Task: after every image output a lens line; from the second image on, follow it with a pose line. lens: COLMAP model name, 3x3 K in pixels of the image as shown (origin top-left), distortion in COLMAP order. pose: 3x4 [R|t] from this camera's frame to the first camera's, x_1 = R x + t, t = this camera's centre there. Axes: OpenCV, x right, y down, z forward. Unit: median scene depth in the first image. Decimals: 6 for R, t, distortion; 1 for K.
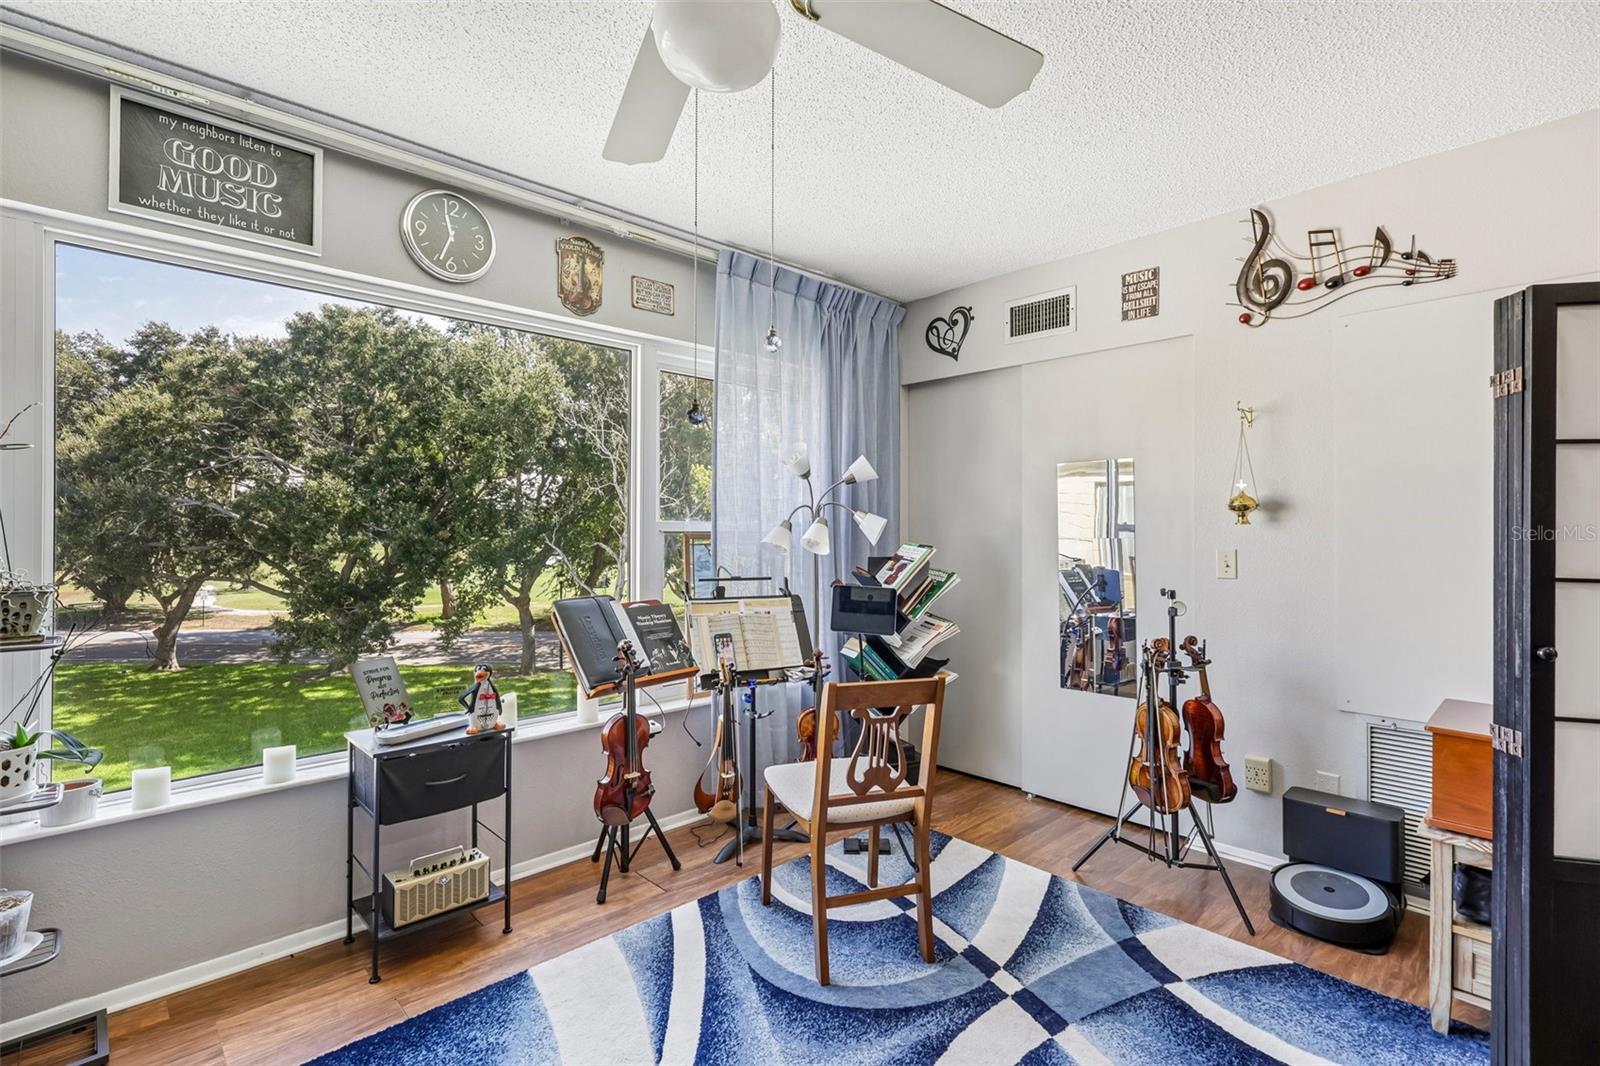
lens RADIAL K [[742.6, 0, 797.7], [0, 742.6, 525.9], [0, 0, 1]] dist [-0.004360, -0.000601]
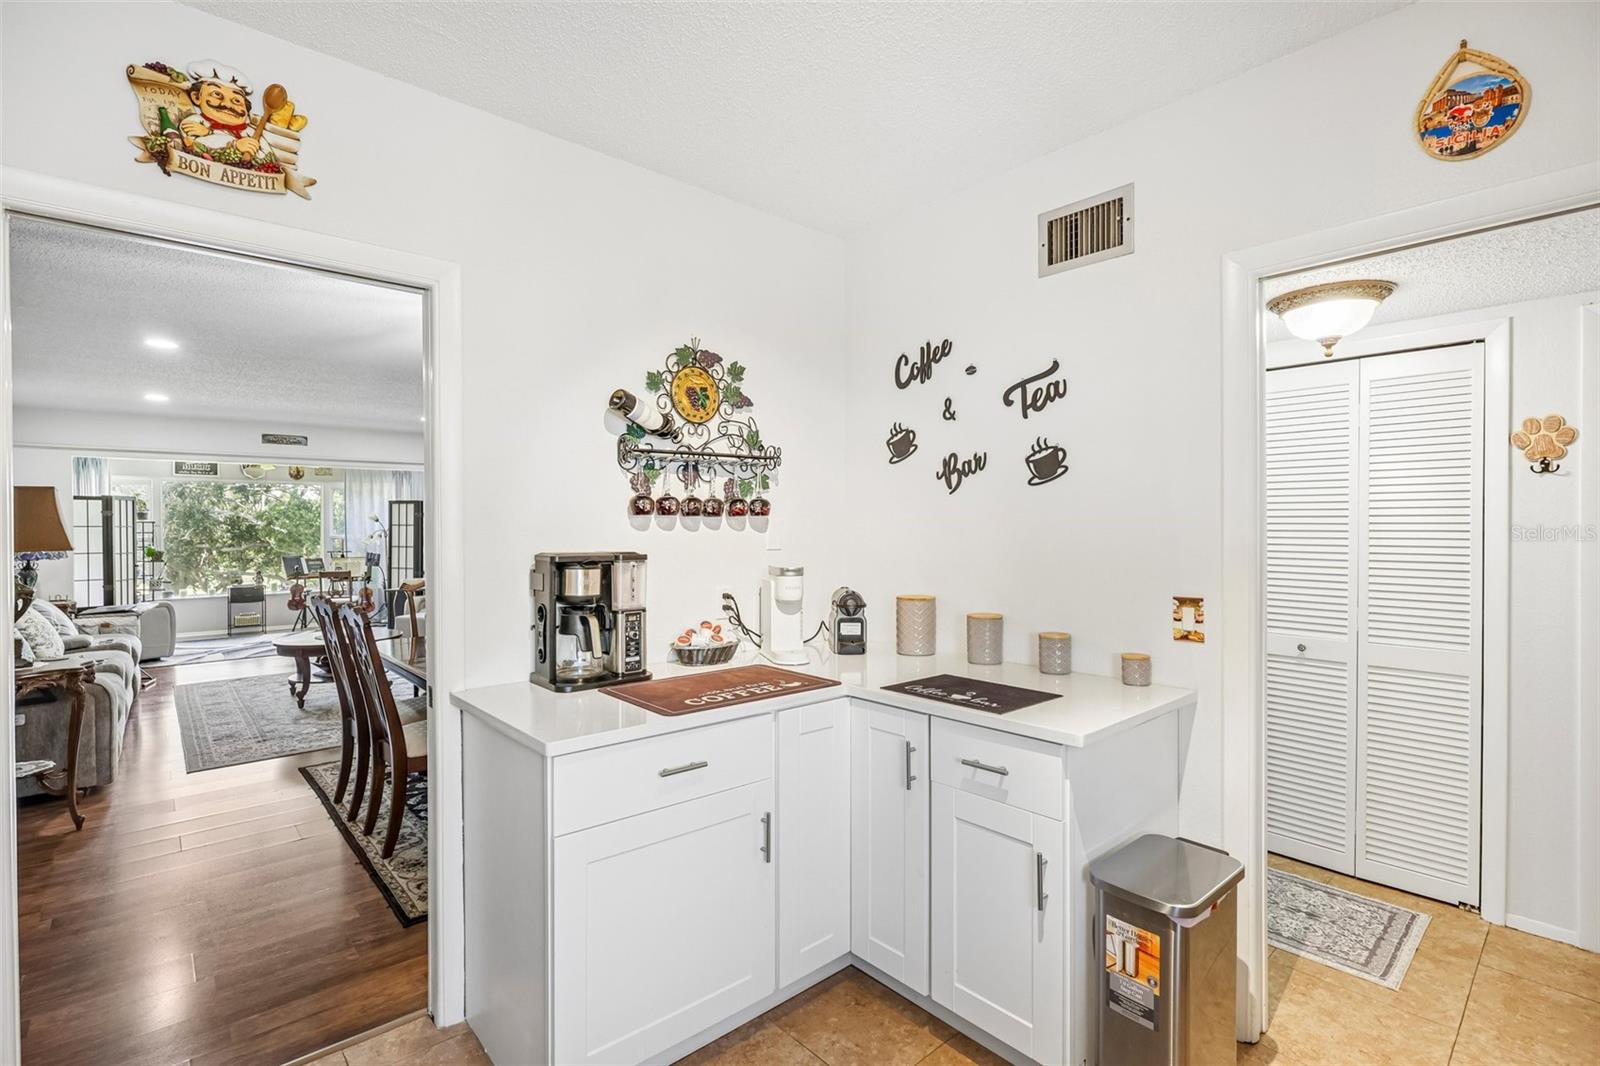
lens RADIAL K [[738.1, 0, 798.6], [0, 738.1, 529.7], [0, 0, 1]] dist [-0.003868, 0.000724]
pose [[0.999352, -0.008617, -0.034938, 2.467255], [0.008848, 0.999940, 0.006446, -0.040153], [0.034880, -0.006751, 0.999369, -2.718543]]
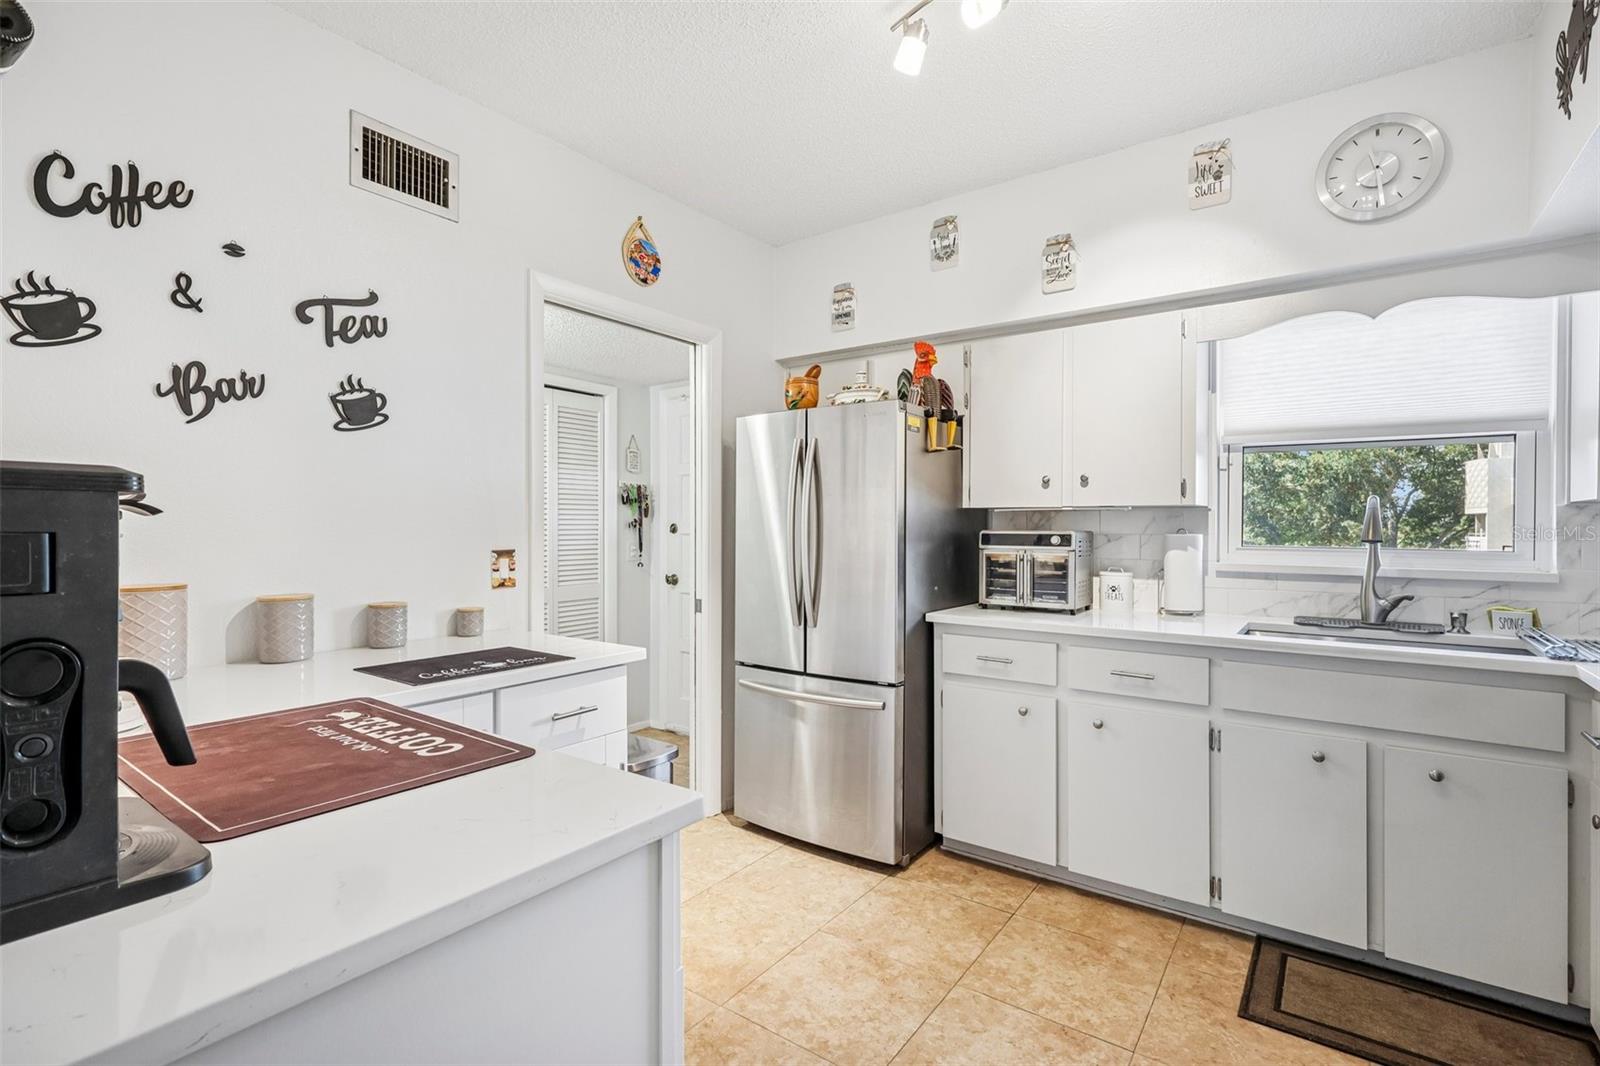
lens RADIAL K [[738.1, 0, 798.6], [0, 738.1, 529.7], [0, 0, 1]] dist [-0.003868, 0.000724]
pose [[-0.171244, -0.009562, 0.985182, 1.906584], [-0.005666, 0.999946, 0.008721, 0.005177], [-0.985212, -0.004089, -0.171289, -2.131891]]
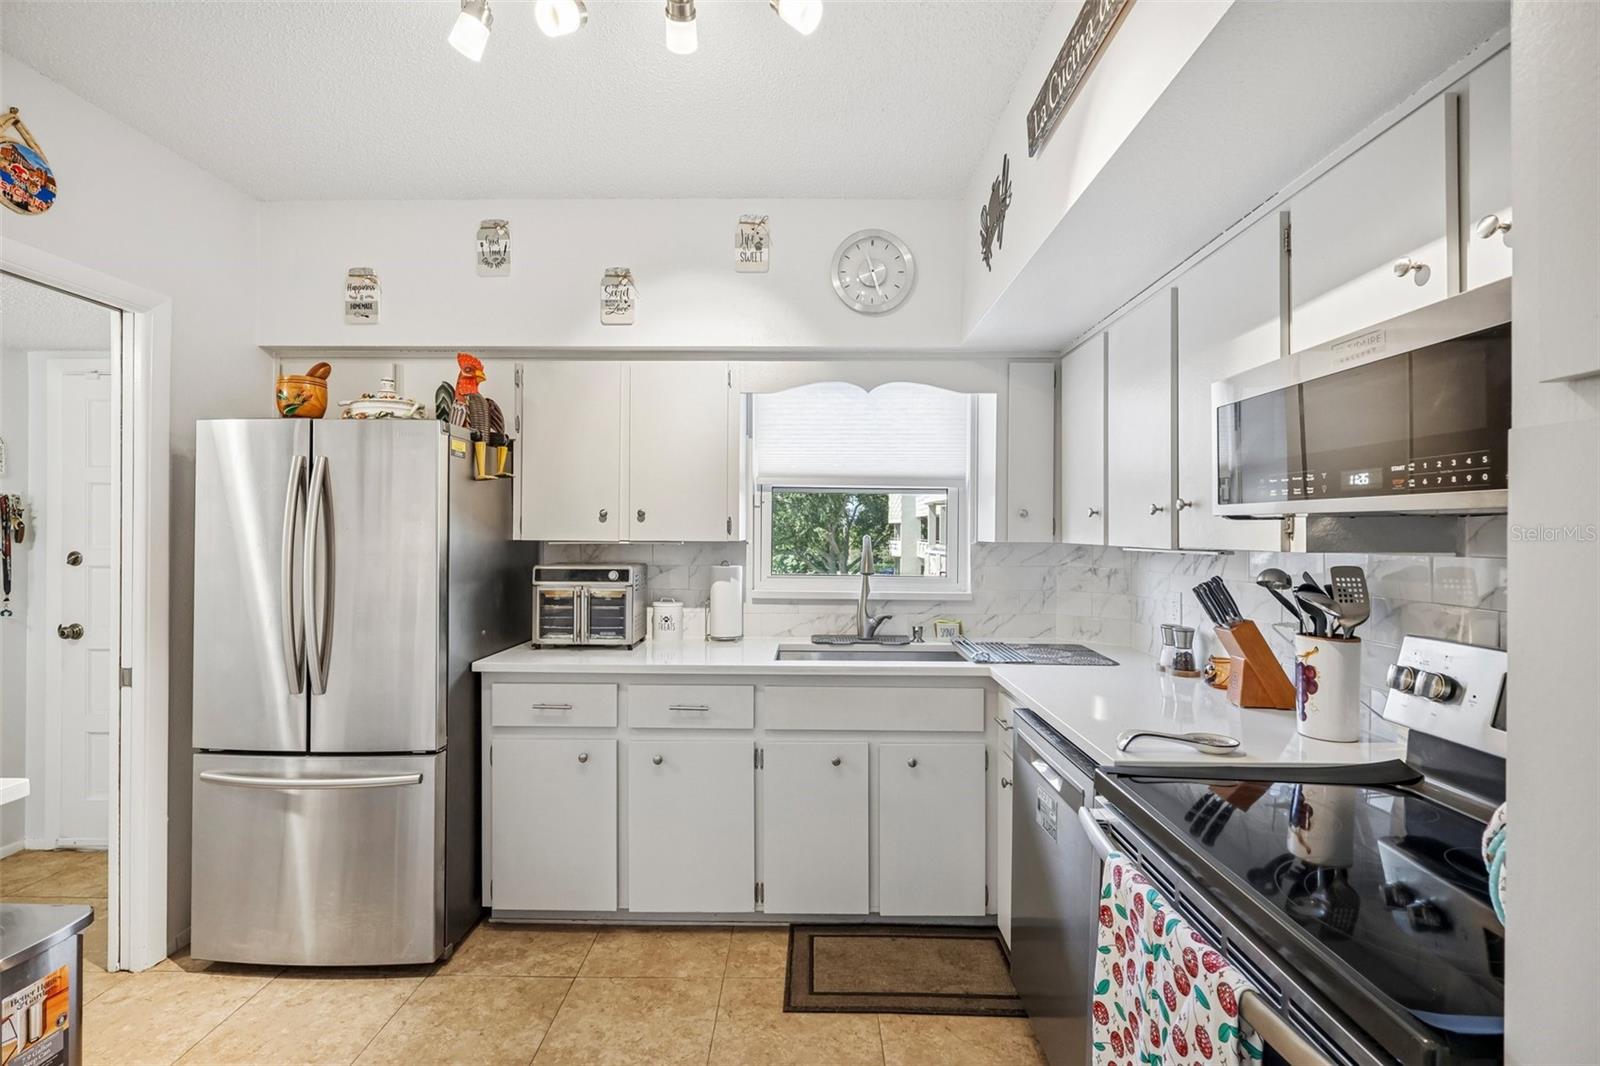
lens RADIAL K [[738.1, 0, 798.6], [0, 738.1, 529.7], [0, 0, 1]] dist [-0.003868, 0.000724]
pose [[-0.709351, -0.005980, 0.704830, 1.963639], [-0.009617, 0.999953, -0.001195, -0.037573], [-0.704790, -0.007626, -0.709375, -2.120351]]
